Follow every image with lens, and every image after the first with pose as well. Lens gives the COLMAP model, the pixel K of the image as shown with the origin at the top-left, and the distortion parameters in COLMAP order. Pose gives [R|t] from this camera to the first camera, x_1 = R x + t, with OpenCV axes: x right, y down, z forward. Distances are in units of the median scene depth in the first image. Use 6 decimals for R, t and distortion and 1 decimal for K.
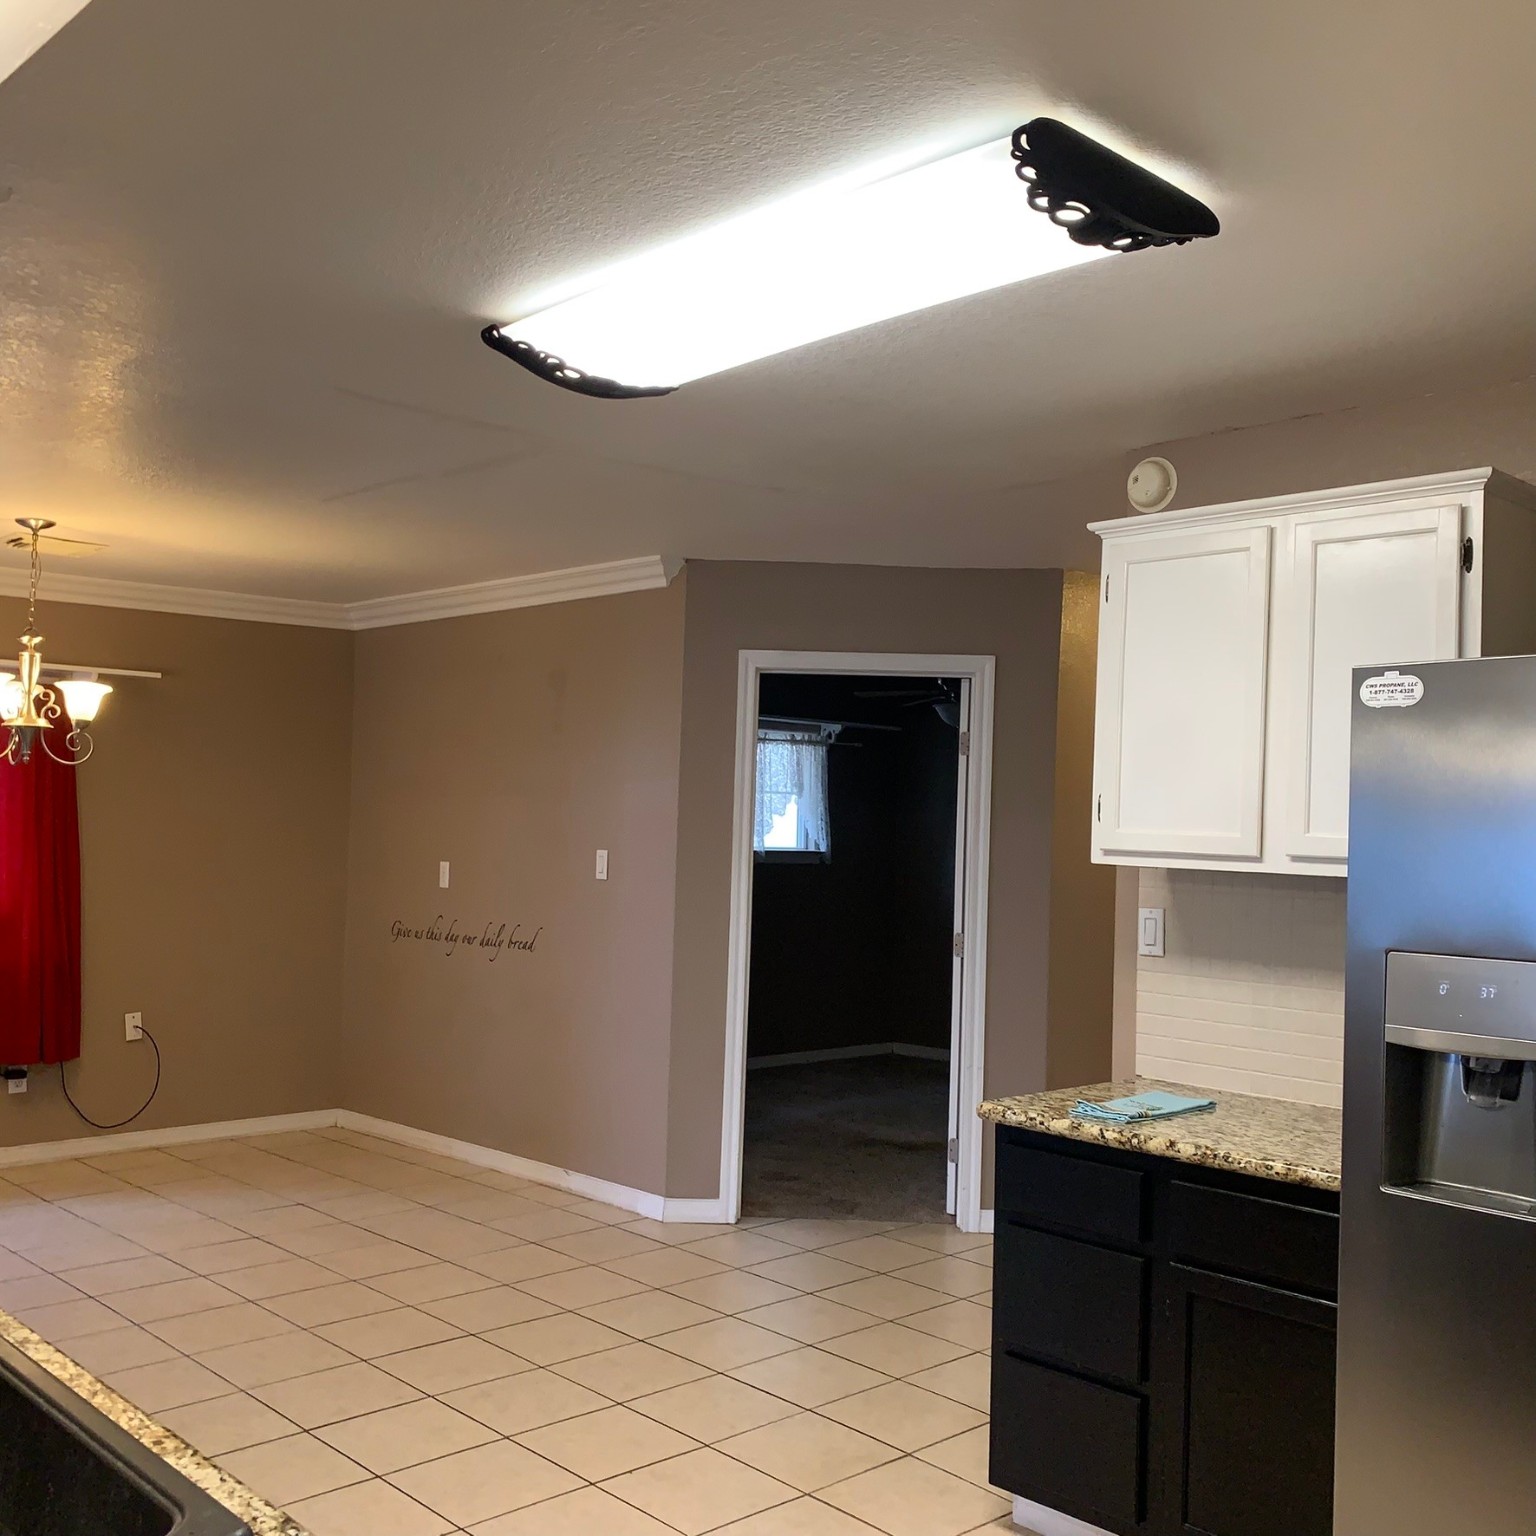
lens RADIAL K [[1614.1, 0, 797.5], [0, 1614.1, 766.3], [0, 0, 1]] dist [0.129829, -0.205746]
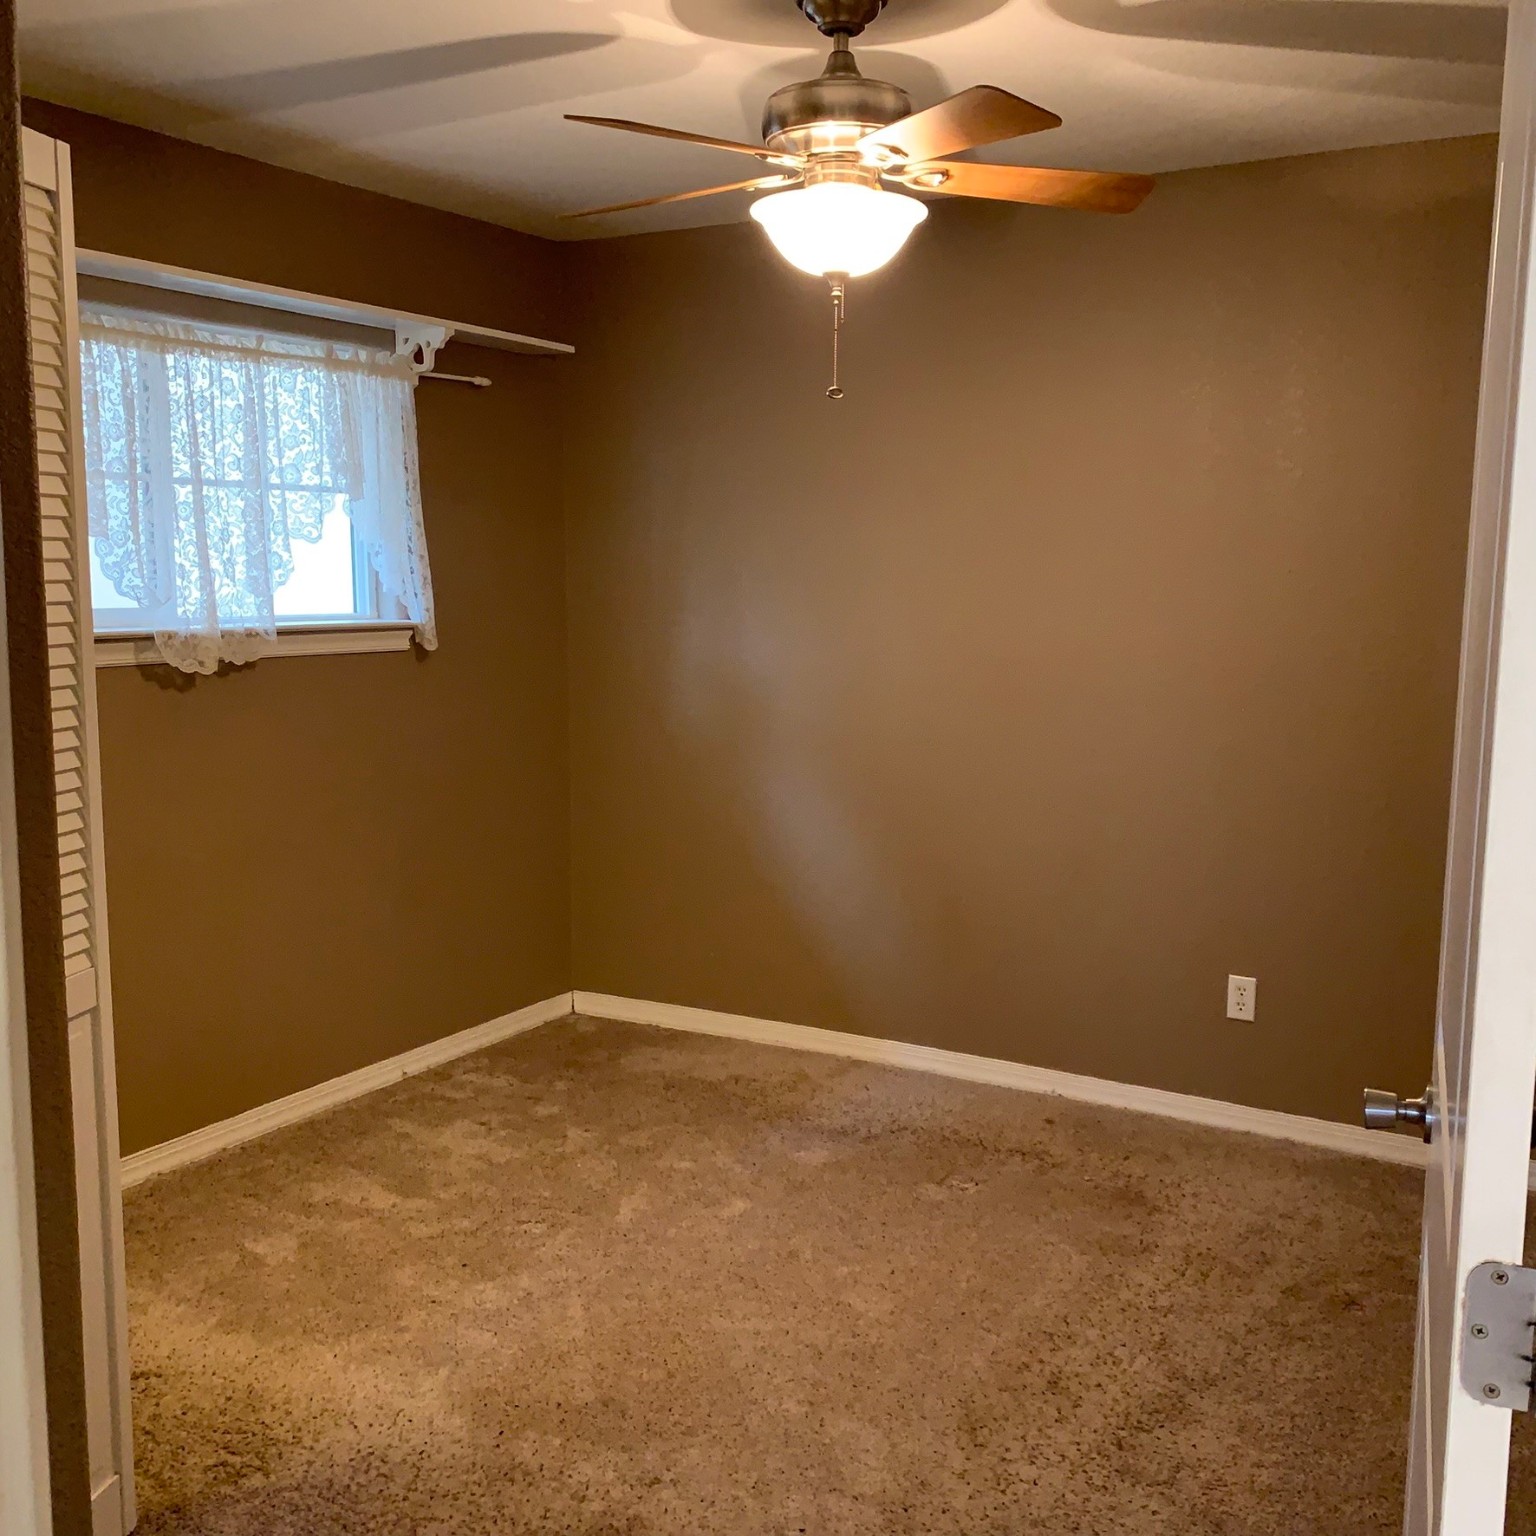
lens RADIAL K [[1614.1, 0, 797.5], [0, 1614.1, 766.3], [0, 0, 1]] dist [0.129829, -0.205746]
pose [[0.964265, -0.047293, 0.260685, -0.001772], [0.001555, 0.984933, 0.172931, 0.014296], [-0.264936, -0.166346, 0.949809, 0.540855]]
